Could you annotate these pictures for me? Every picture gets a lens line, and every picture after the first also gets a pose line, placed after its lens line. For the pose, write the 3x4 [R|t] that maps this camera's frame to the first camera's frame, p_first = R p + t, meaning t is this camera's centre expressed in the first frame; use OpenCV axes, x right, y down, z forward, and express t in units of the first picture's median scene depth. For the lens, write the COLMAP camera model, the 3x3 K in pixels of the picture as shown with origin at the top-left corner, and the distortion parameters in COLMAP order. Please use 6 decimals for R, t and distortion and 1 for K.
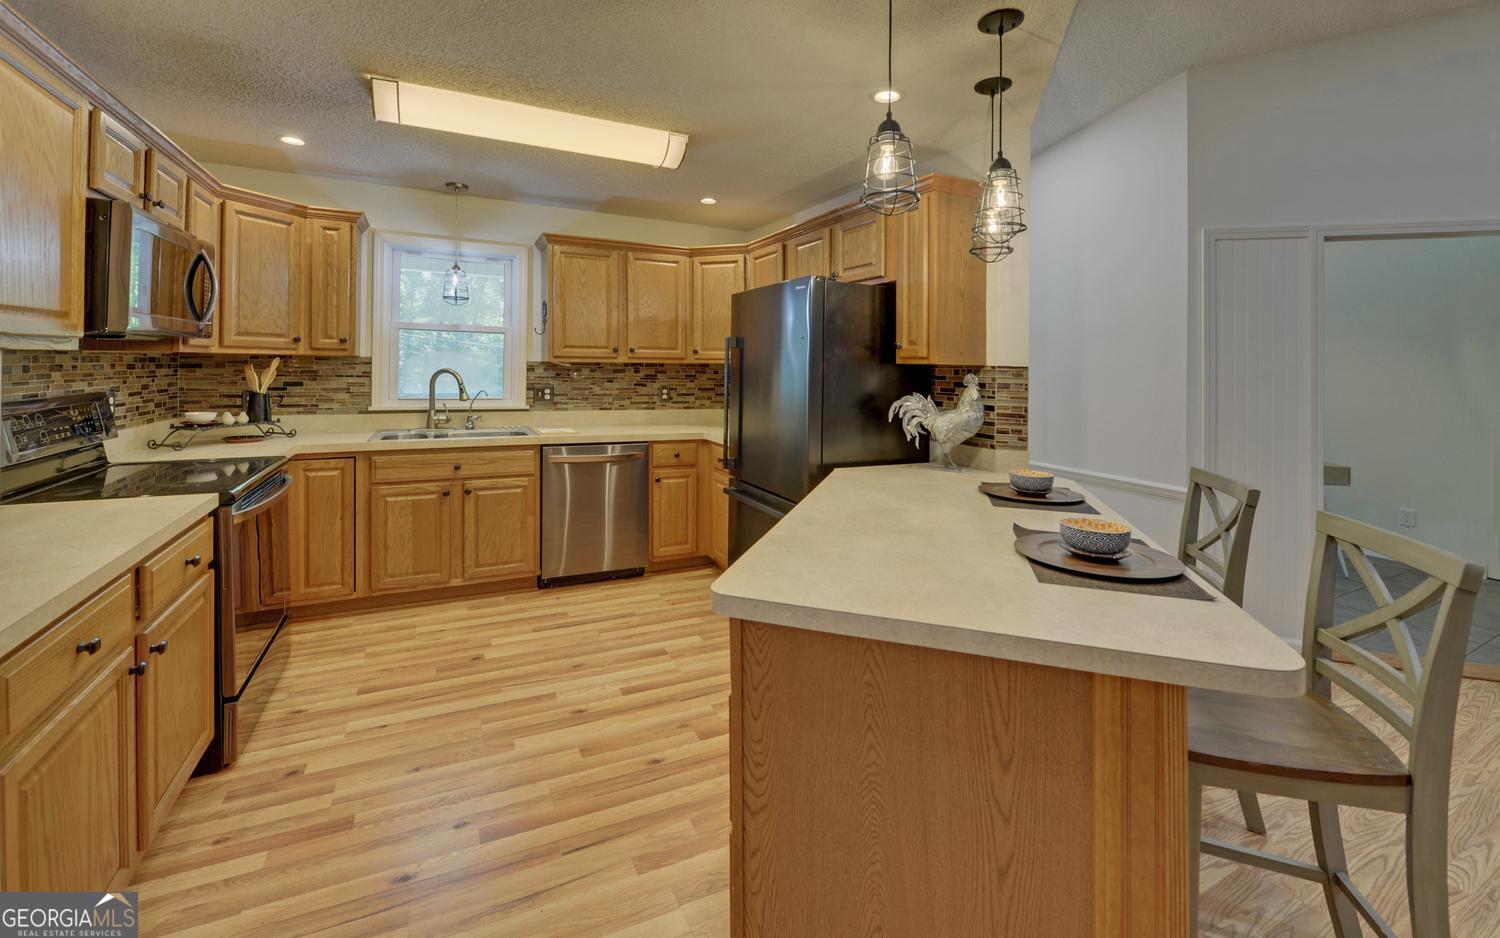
lens RADIAL K [[613.7, 0, 750.0], [0, 613.7, 469.0], [0, 0, 1]] dist [0.001312, 0.000070]
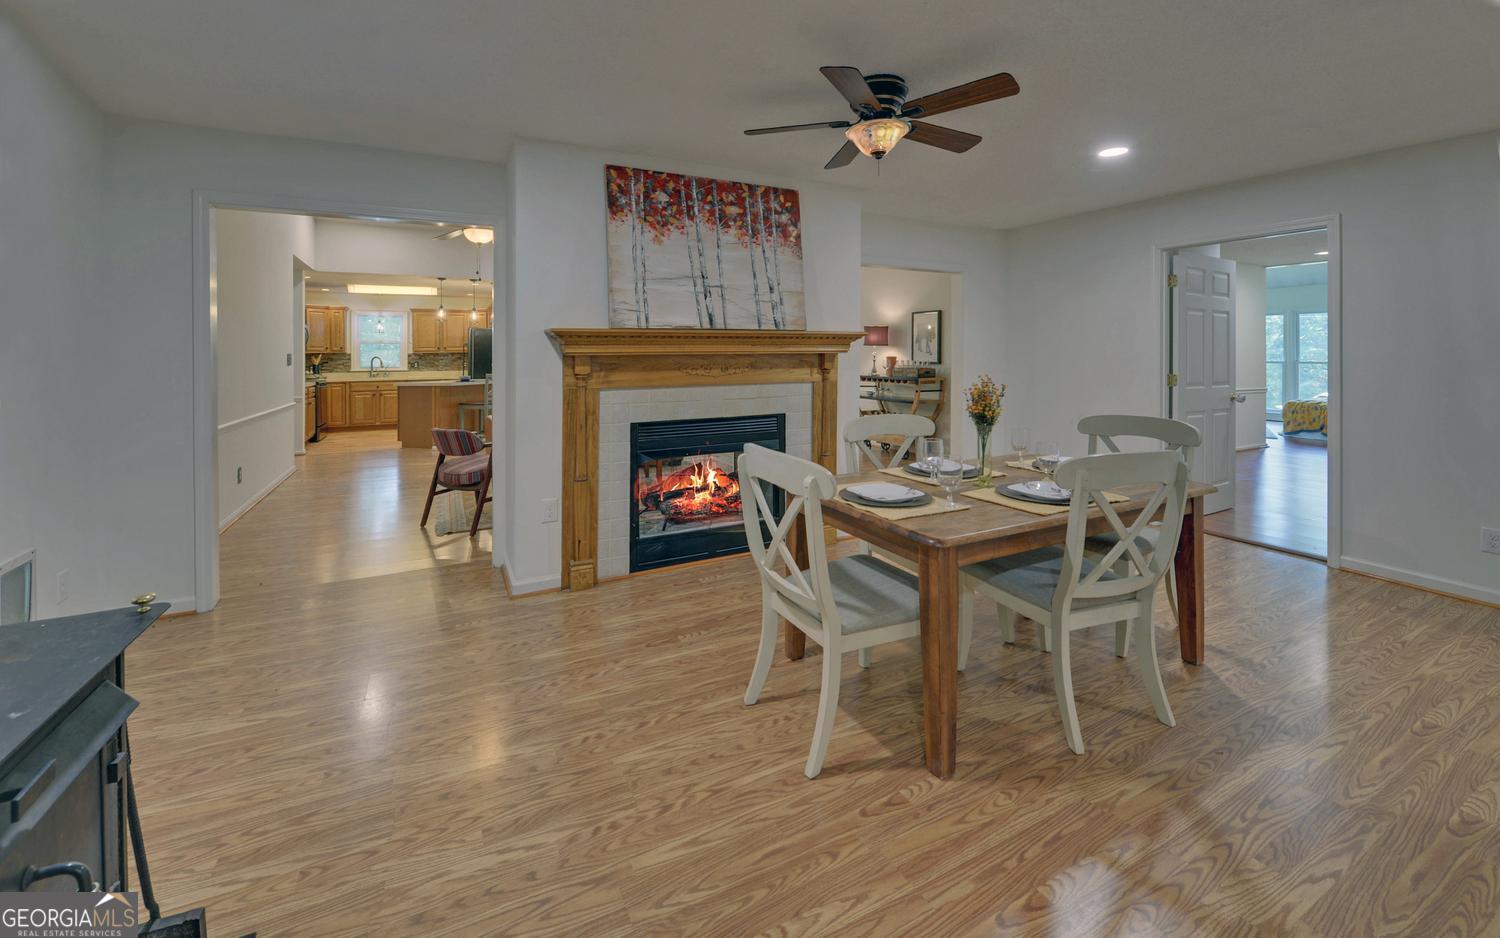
lens RADIAL K [[606.1, 0, 750.0], [0, 606.1, 469.0], [0, 0, 1]] dist [-0.000717, -0.000047]
pose [[0.999852, -0.017172, 0.001138, 1.318381], [0.017148, 0.999673, 0.018970, 0.360625], [-0.001463, -0.018948, 0.999819, -1.970354]]
